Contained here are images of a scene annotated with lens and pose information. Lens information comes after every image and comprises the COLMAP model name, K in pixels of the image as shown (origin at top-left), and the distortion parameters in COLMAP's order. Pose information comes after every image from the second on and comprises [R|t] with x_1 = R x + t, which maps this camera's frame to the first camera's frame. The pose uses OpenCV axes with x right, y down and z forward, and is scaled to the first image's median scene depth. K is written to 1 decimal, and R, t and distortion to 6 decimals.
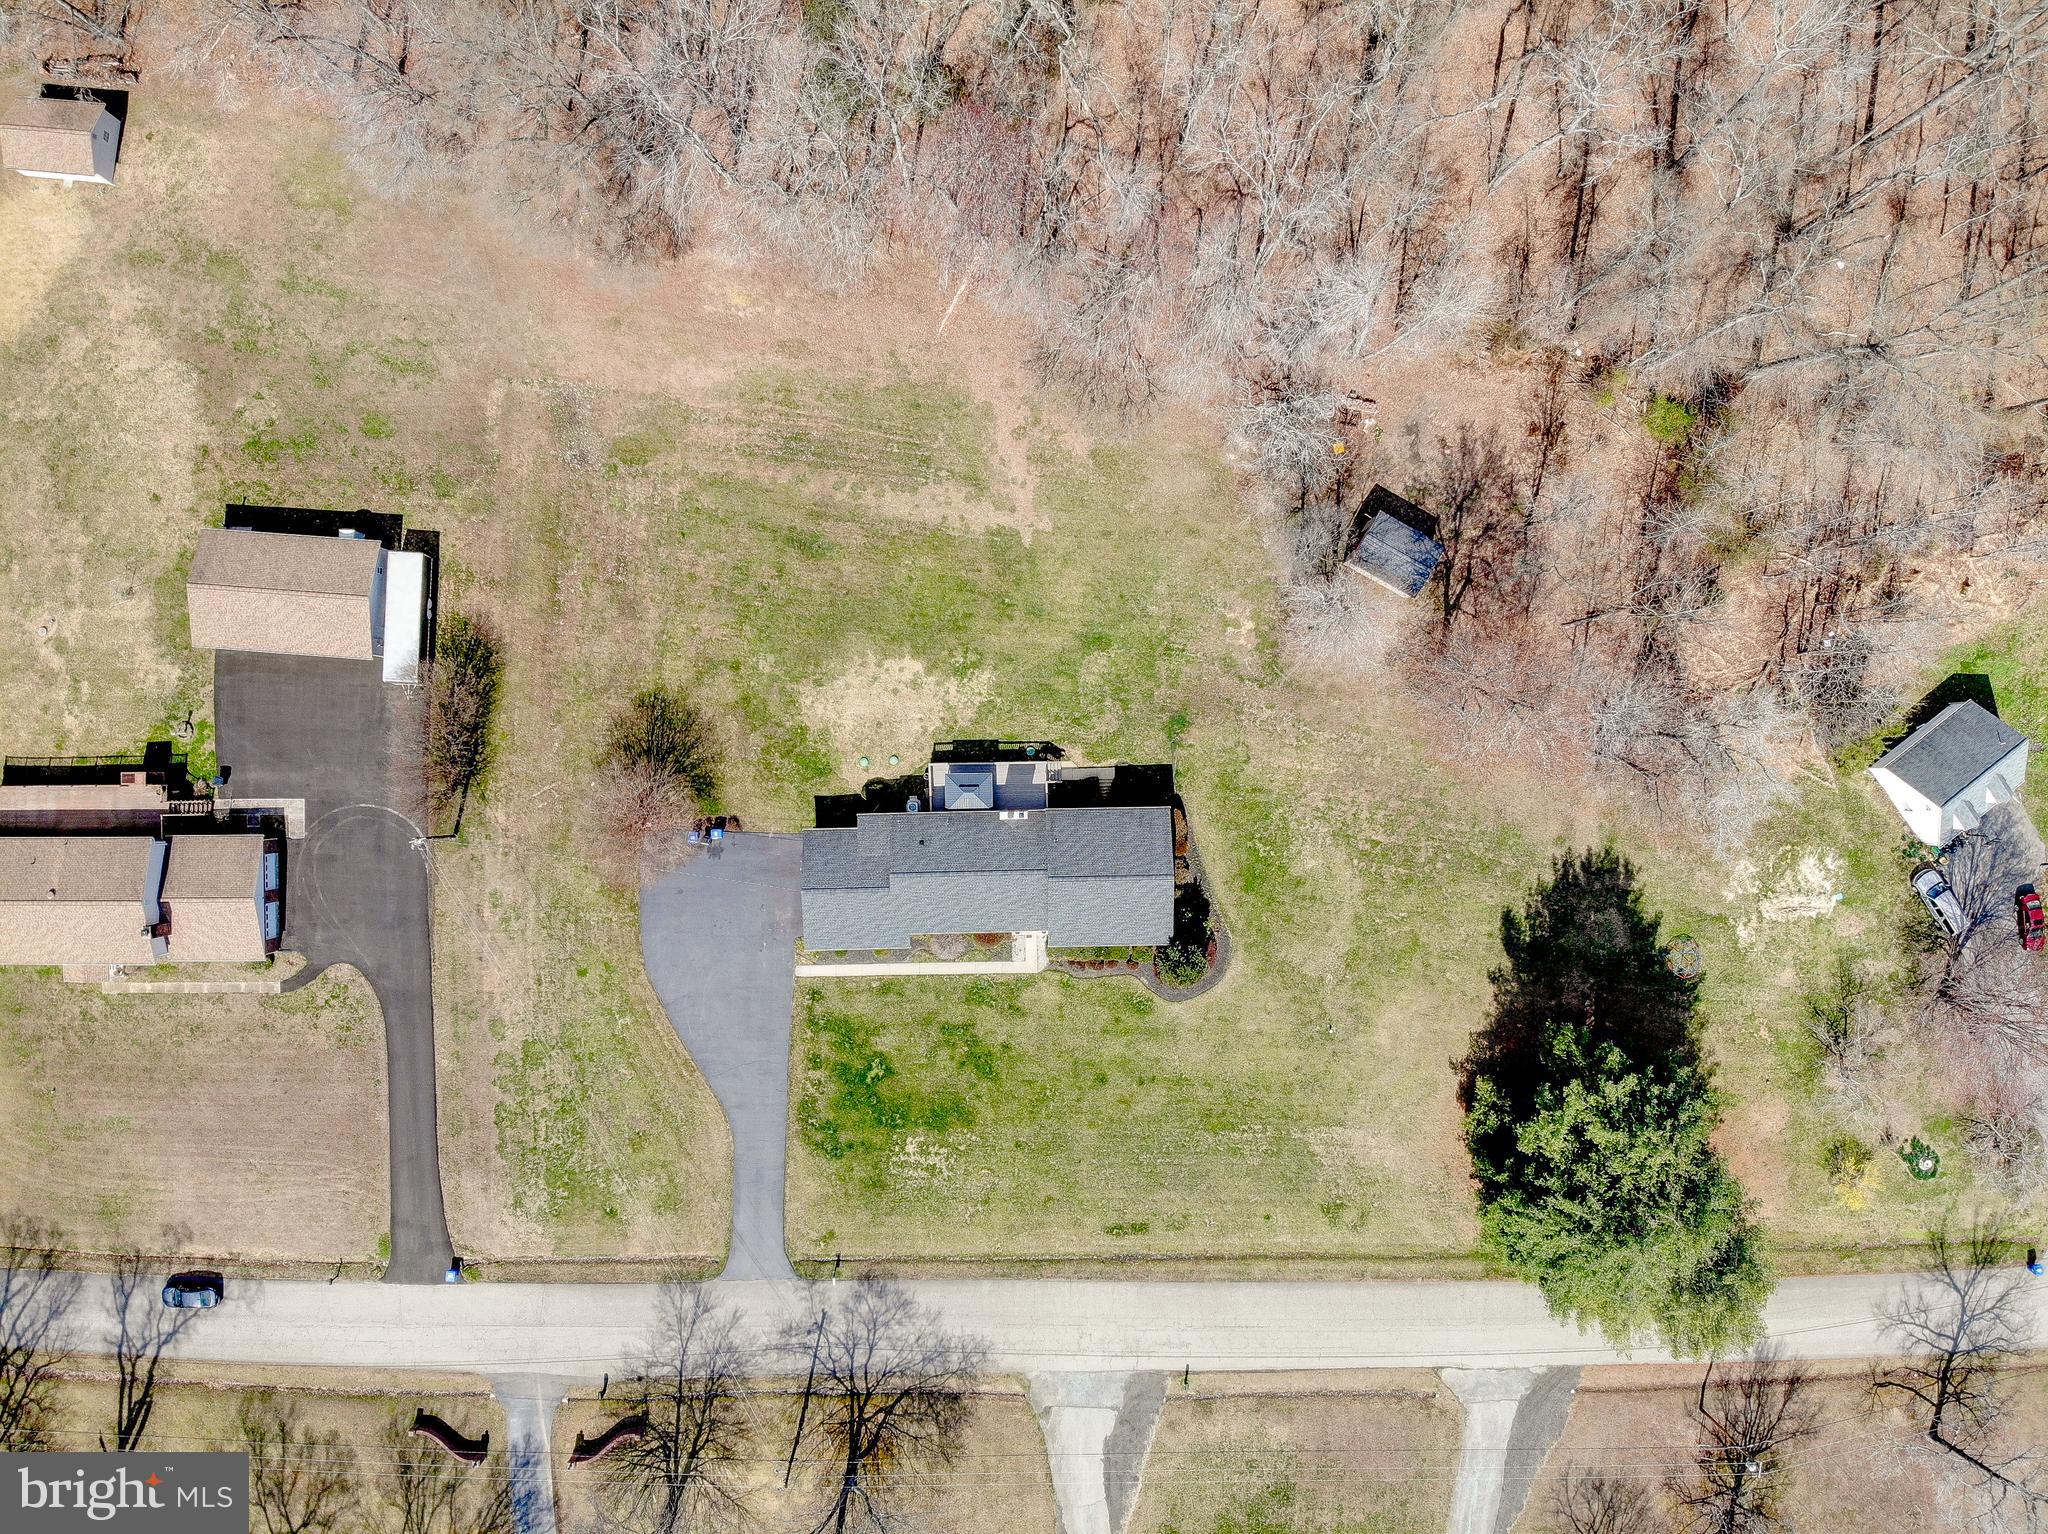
lens RADIAL K [[1481.5, 0, 1018.1], [0, 1481.5, 774.4], [0, 0, 1]] dist [0.172487, -0.353294]
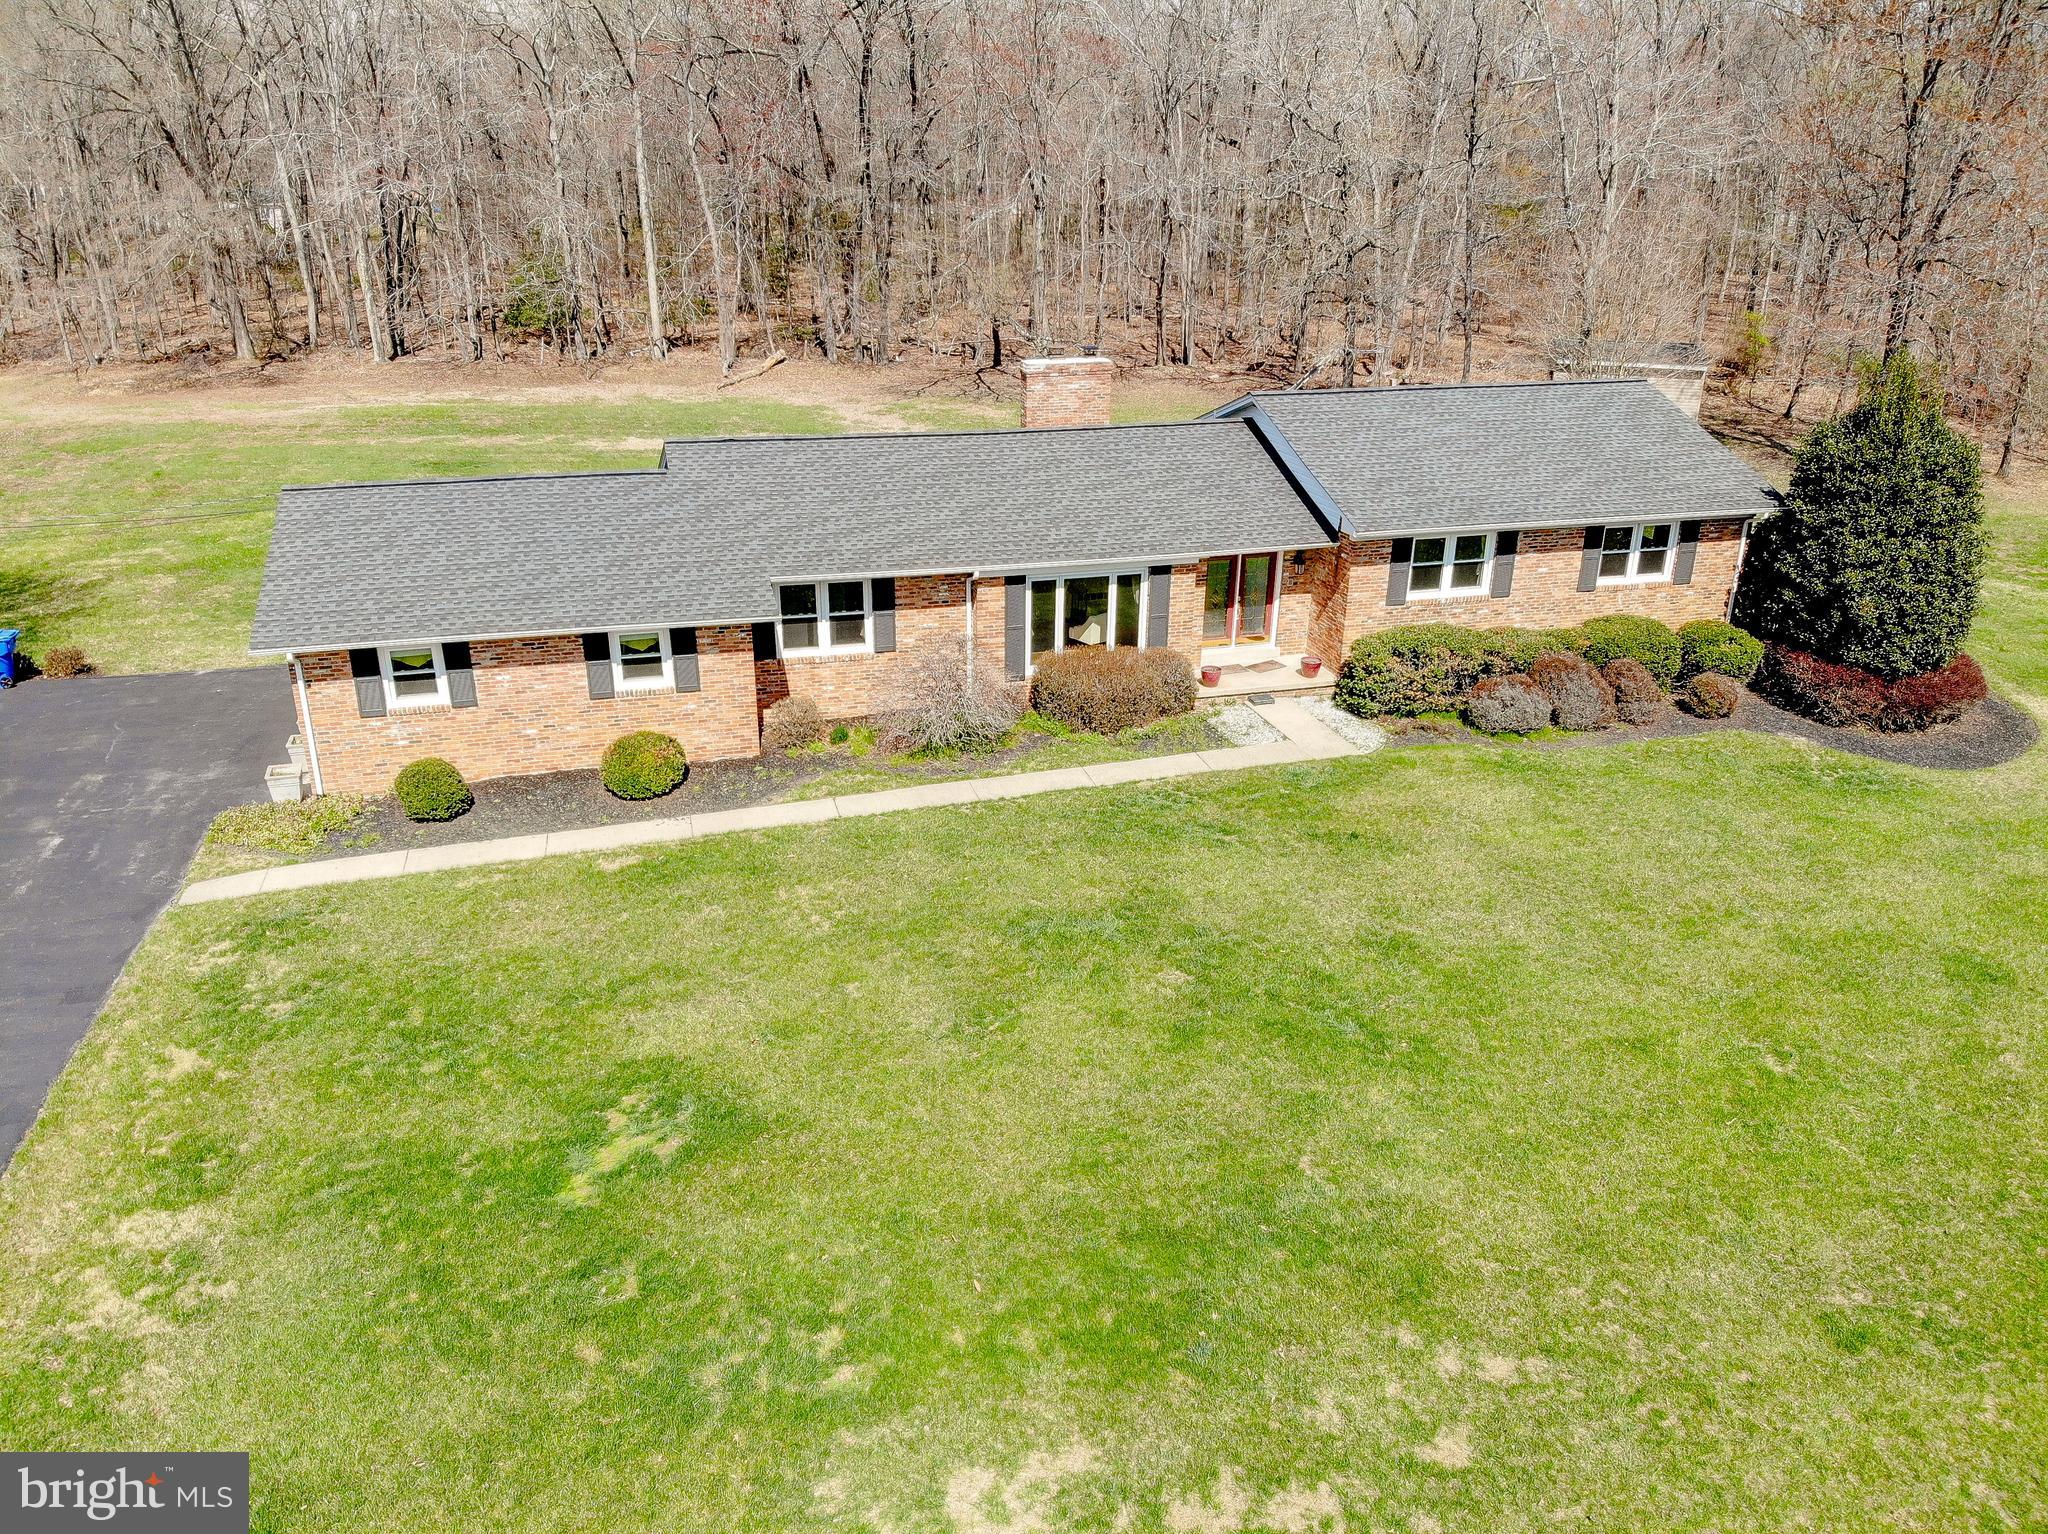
lens RADIAL K [[1488.3, 0, 1016.2], [0, 1488.3, 780.9], [0, 0, 1]] dist [0.143217, -0.329045]
pose [[0.968636, -0.095515, 0.229395, -0.089367], [0.248485, 0.369990, -0.895189, 0.323637], [0.000630, 0.924113, 0.382119, 0.912804]]
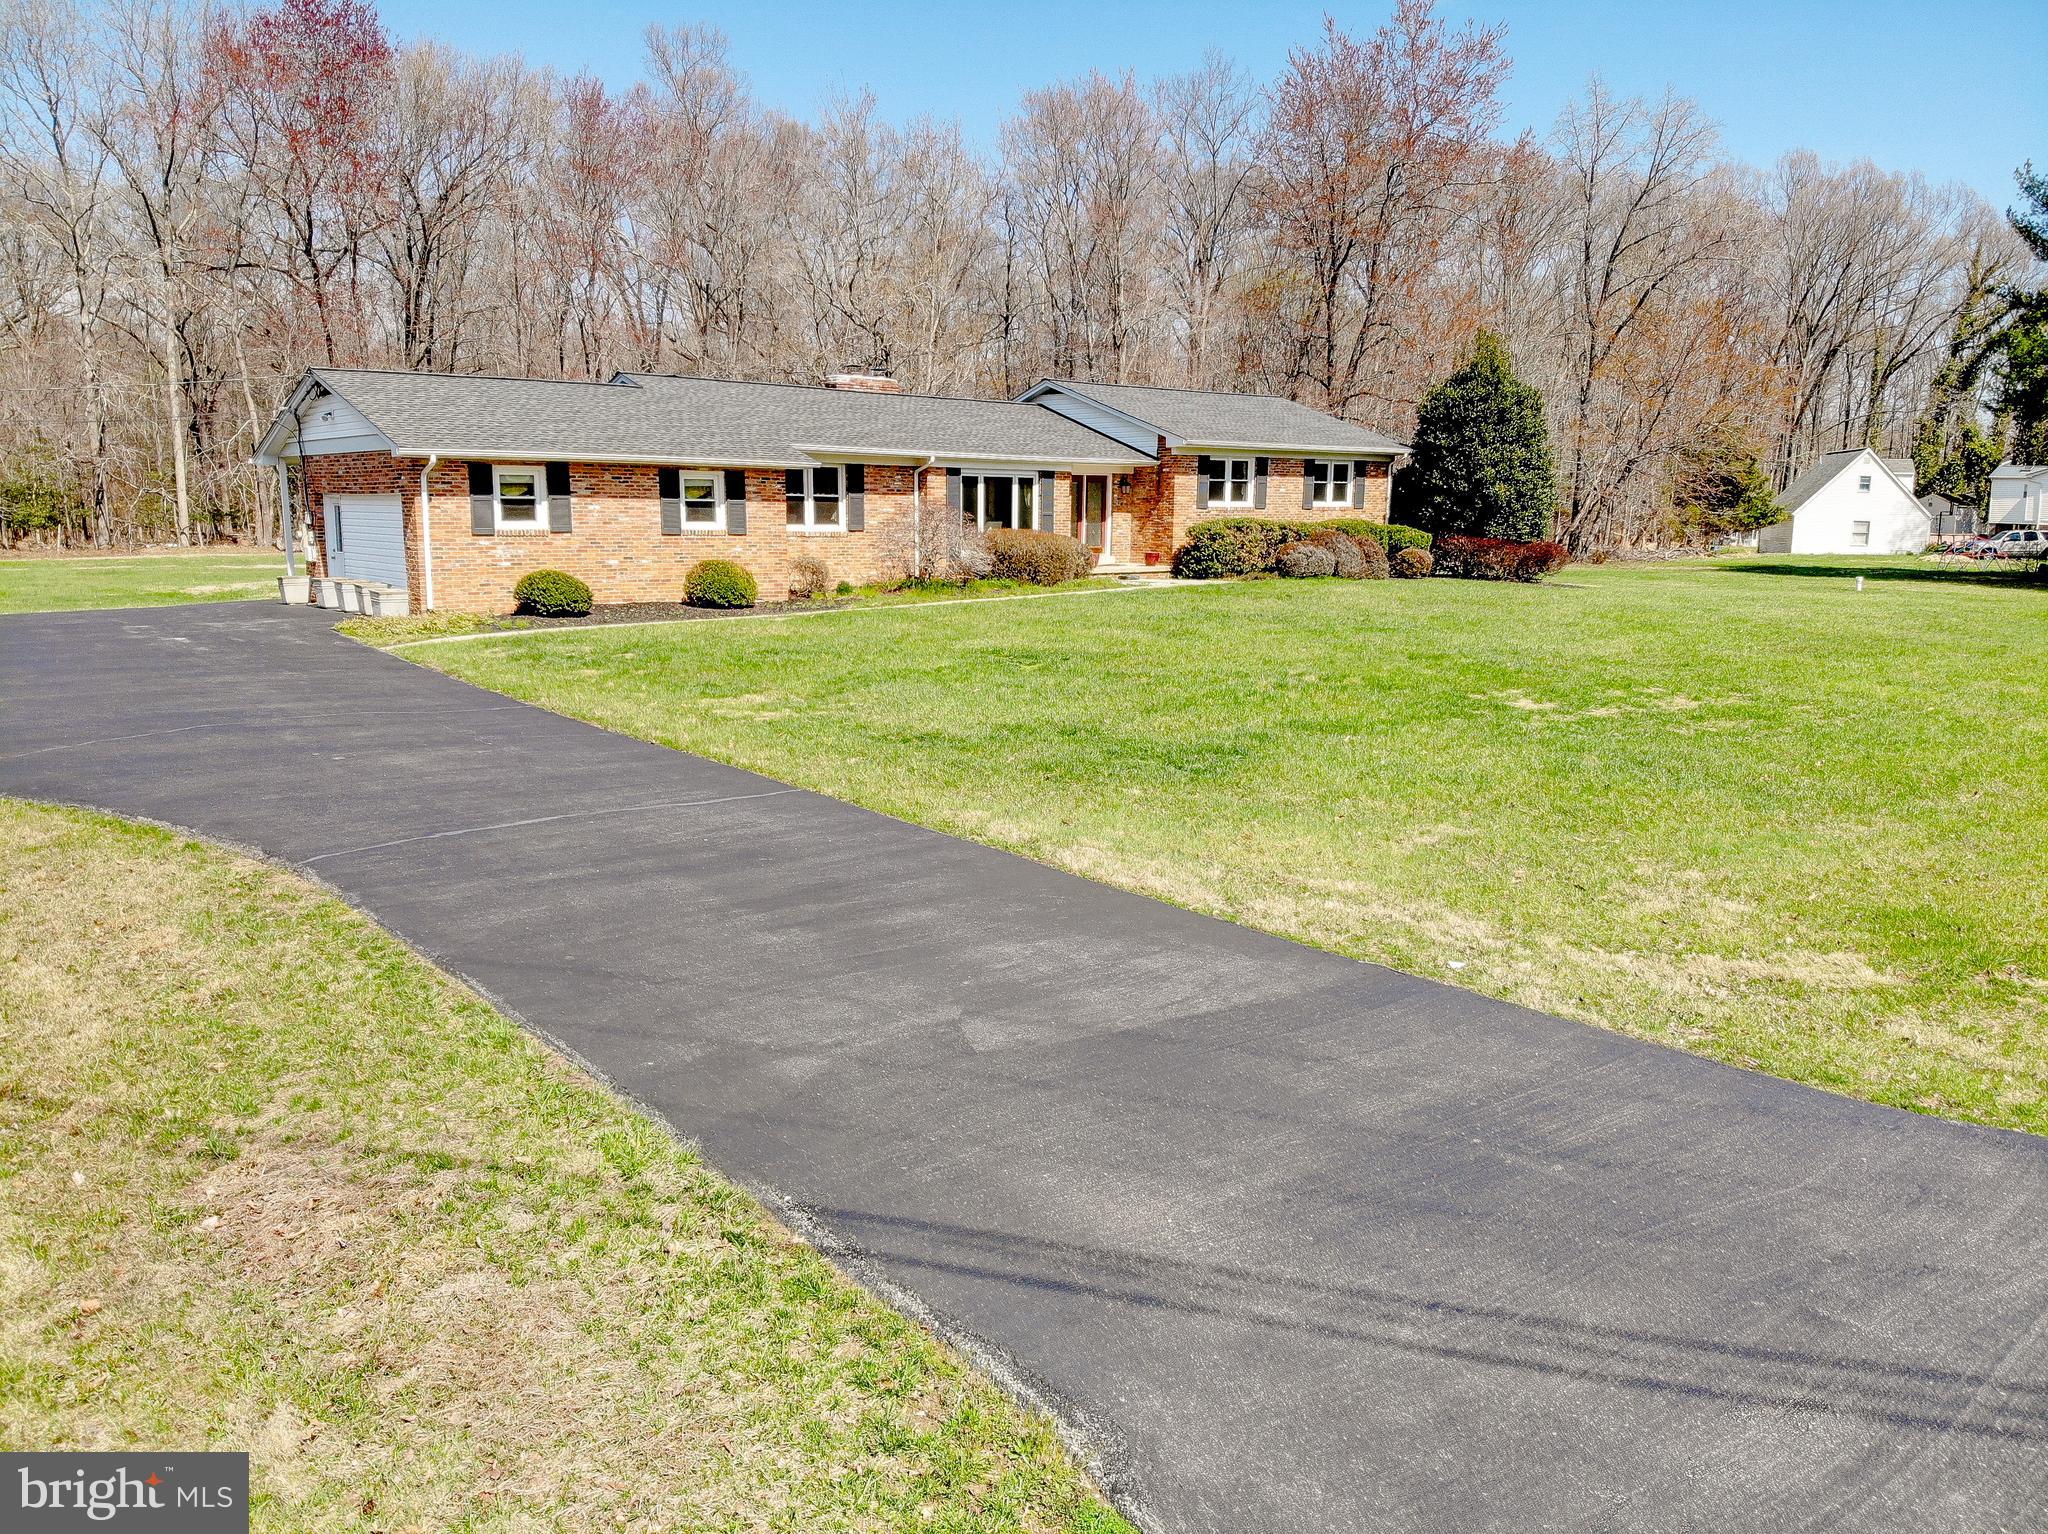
lens RADIAL K [[1488.3, 0, 1016.2], [0, 1488.3, 780.9], [0, 0, 1]] dist [0.143217, -0.329045]
pose [[0.771515, -0.113503, 0.626004, -0.210297], [0.636205, 0.133532, -0.759876, 0.335974], [0.002657, 0.984523, 0.175233, 0.981492]]
